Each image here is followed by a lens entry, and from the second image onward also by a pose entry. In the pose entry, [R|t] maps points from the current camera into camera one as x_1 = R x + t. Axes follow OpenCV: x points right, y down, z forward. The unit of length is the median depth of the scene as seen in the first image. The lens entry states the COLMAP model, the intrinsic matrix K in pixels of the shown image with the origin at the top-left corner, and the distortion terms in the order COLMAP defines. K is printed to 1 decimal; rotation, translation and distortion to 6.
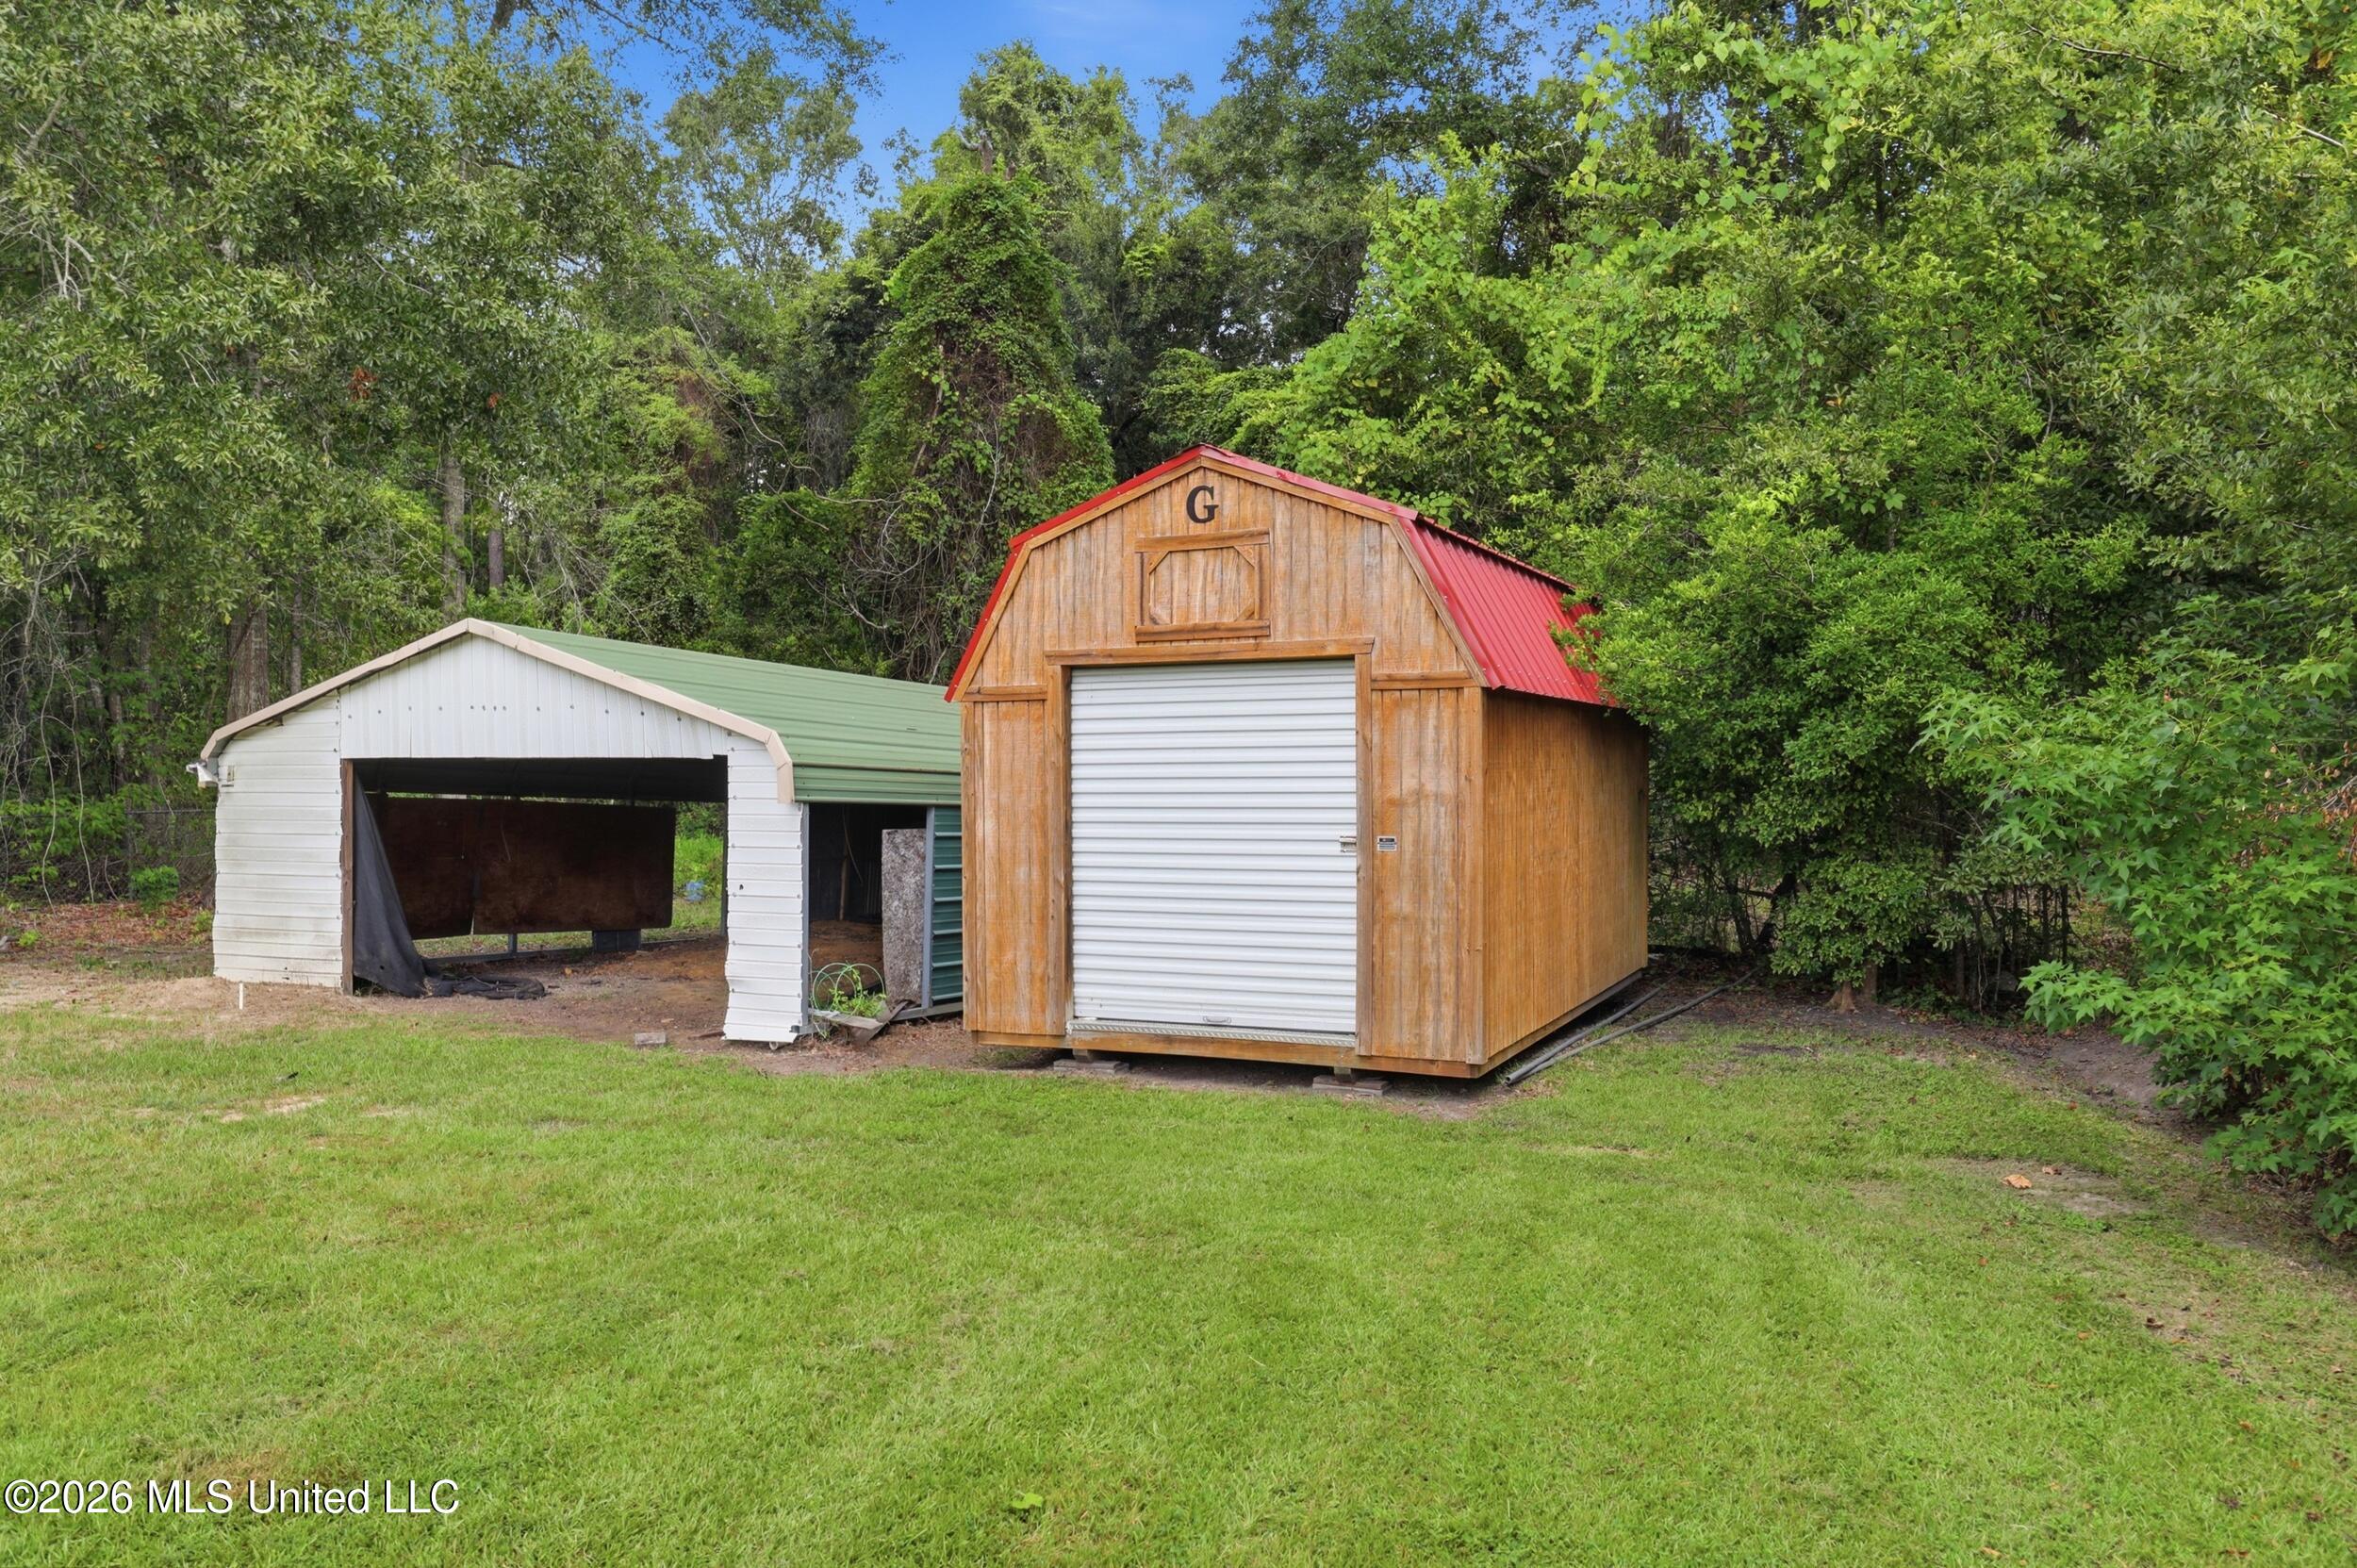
lens RADIAL K [[1814.2, 0, 1181.6], [0, 1814.2, 804.4], [0, 0, 1]] dist [-0.002587, -0.004169]
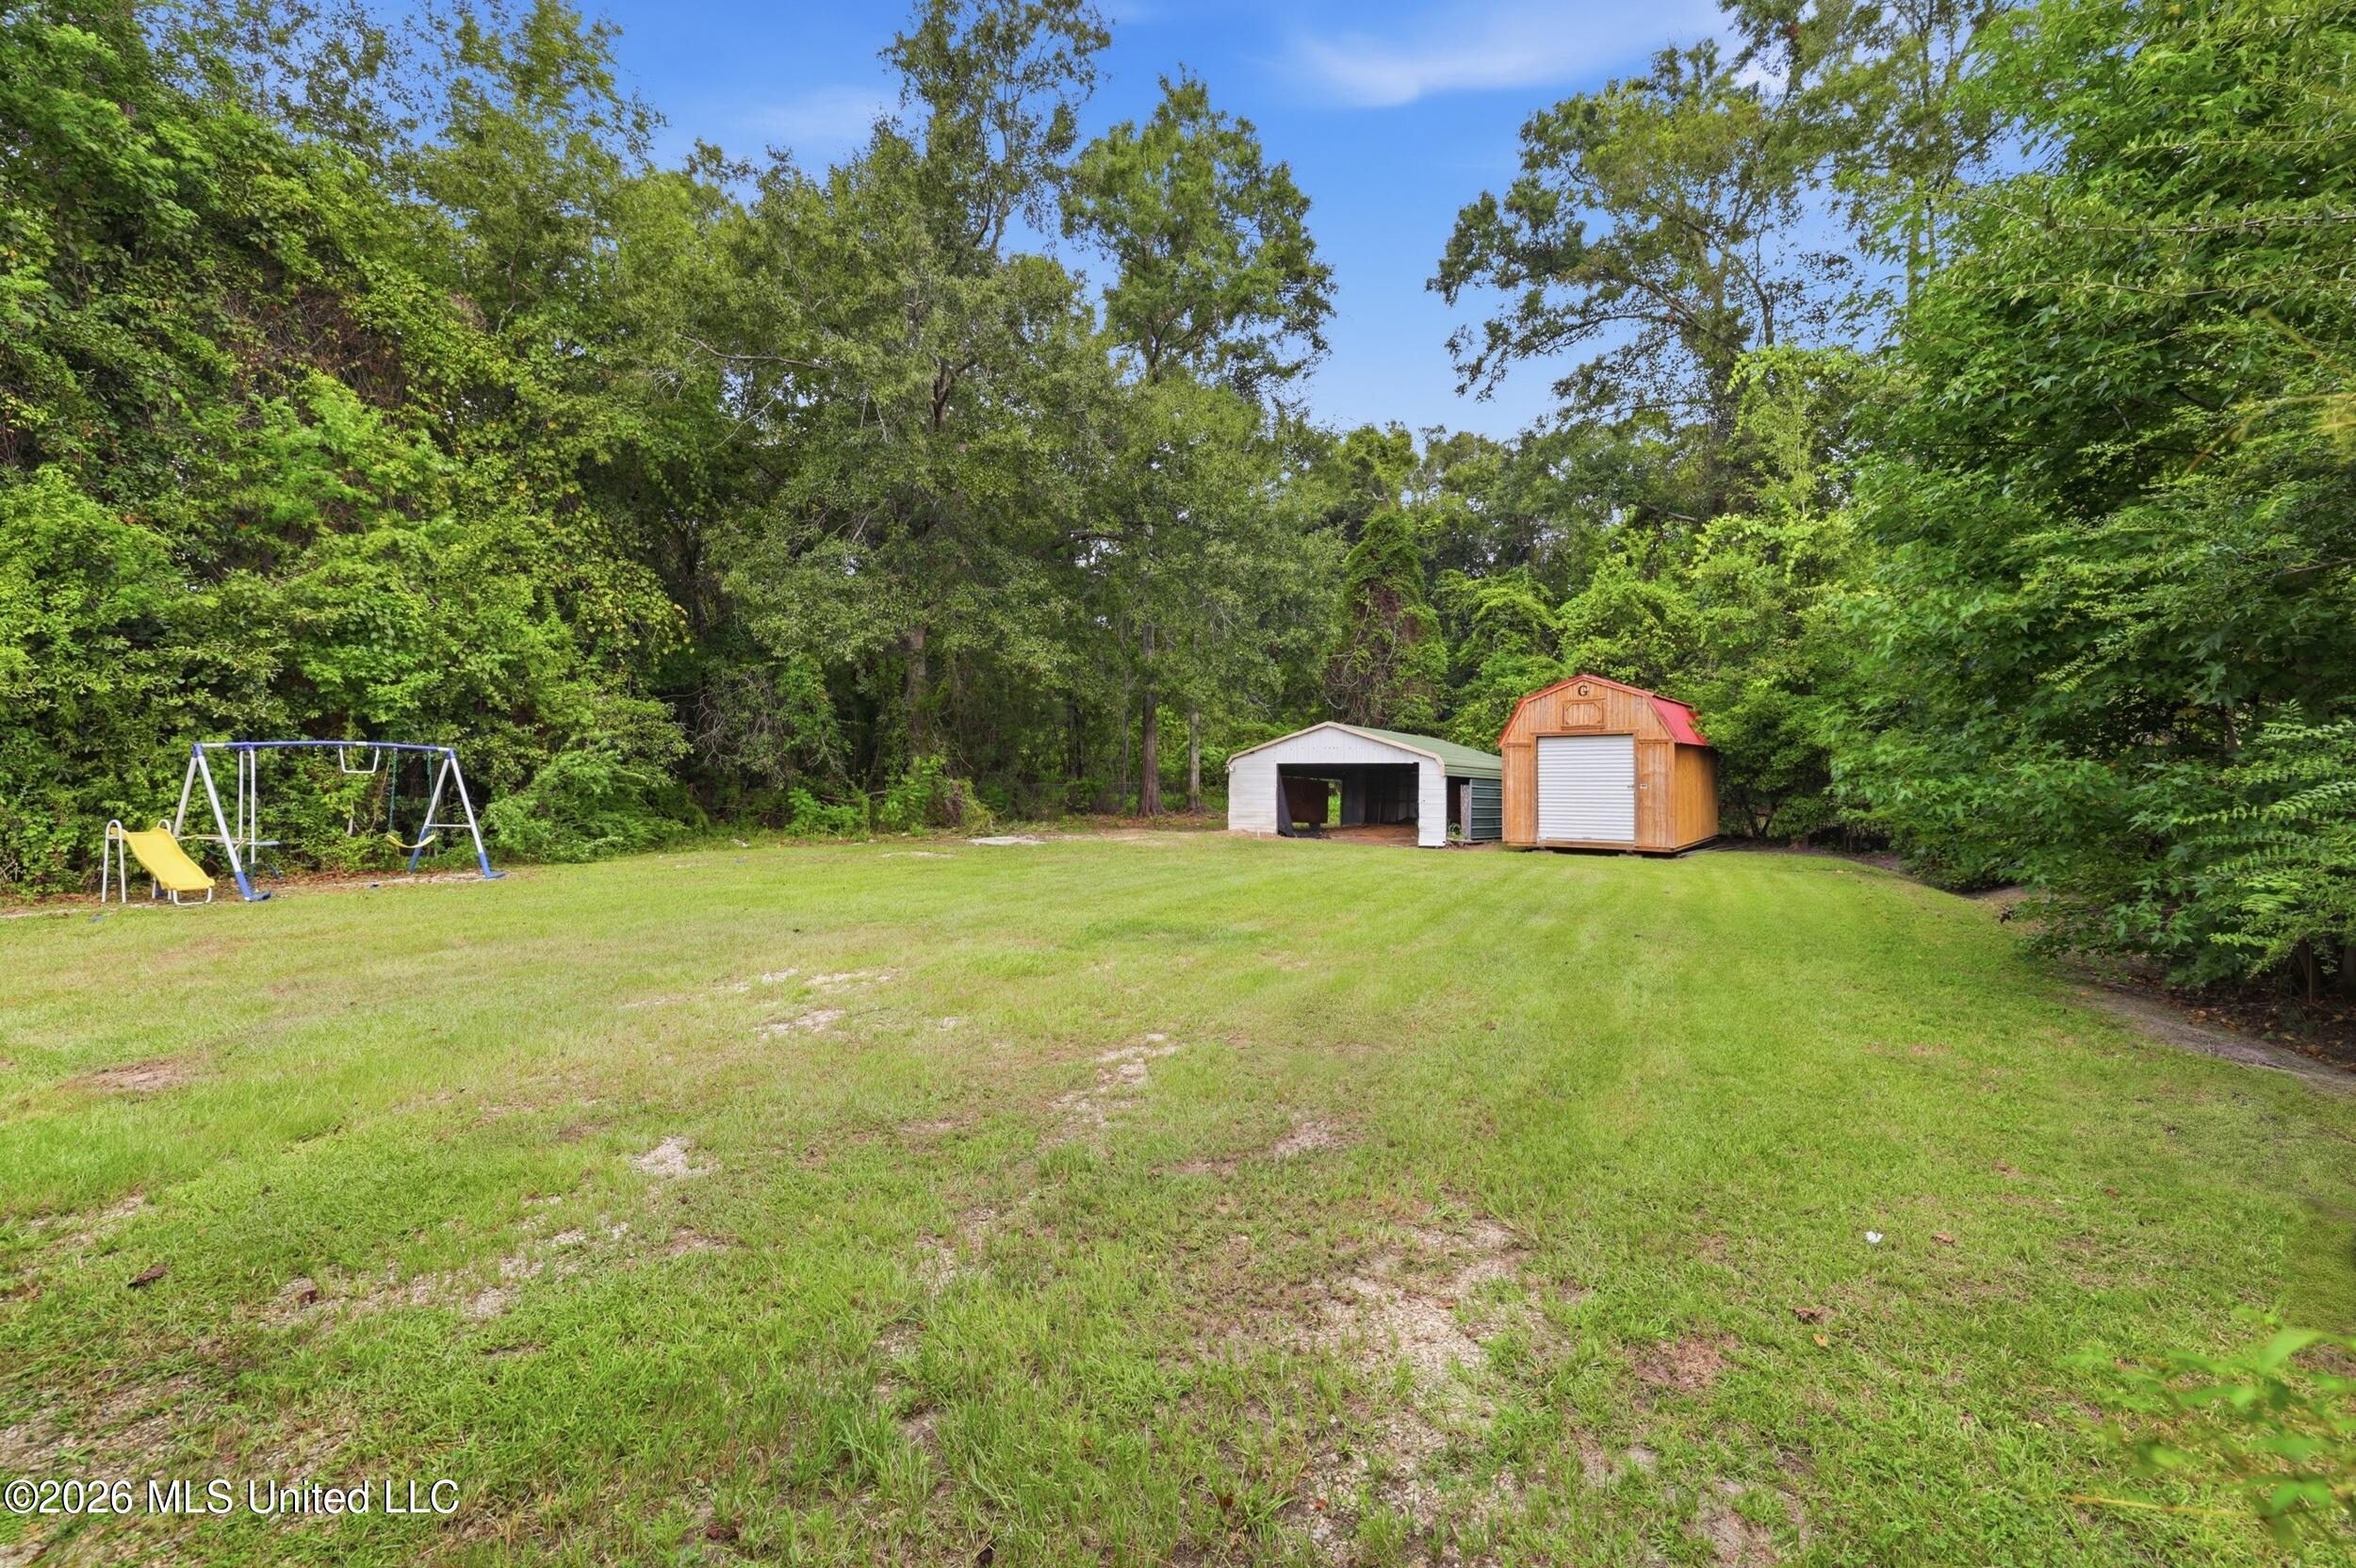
lens RADIAL K [[910.9, 0, 1178.0], [0, 910.9, 784.0], [0, 0, 1]] dist [-0.001098, -0.000207]
pose [[0.965767, 0.003456, -0.259388, -0.238458], [-0.004481, 0.999984, -0.003361, 0.020772], [0.259372, 0.004409, 0.965767, -0.754325]]
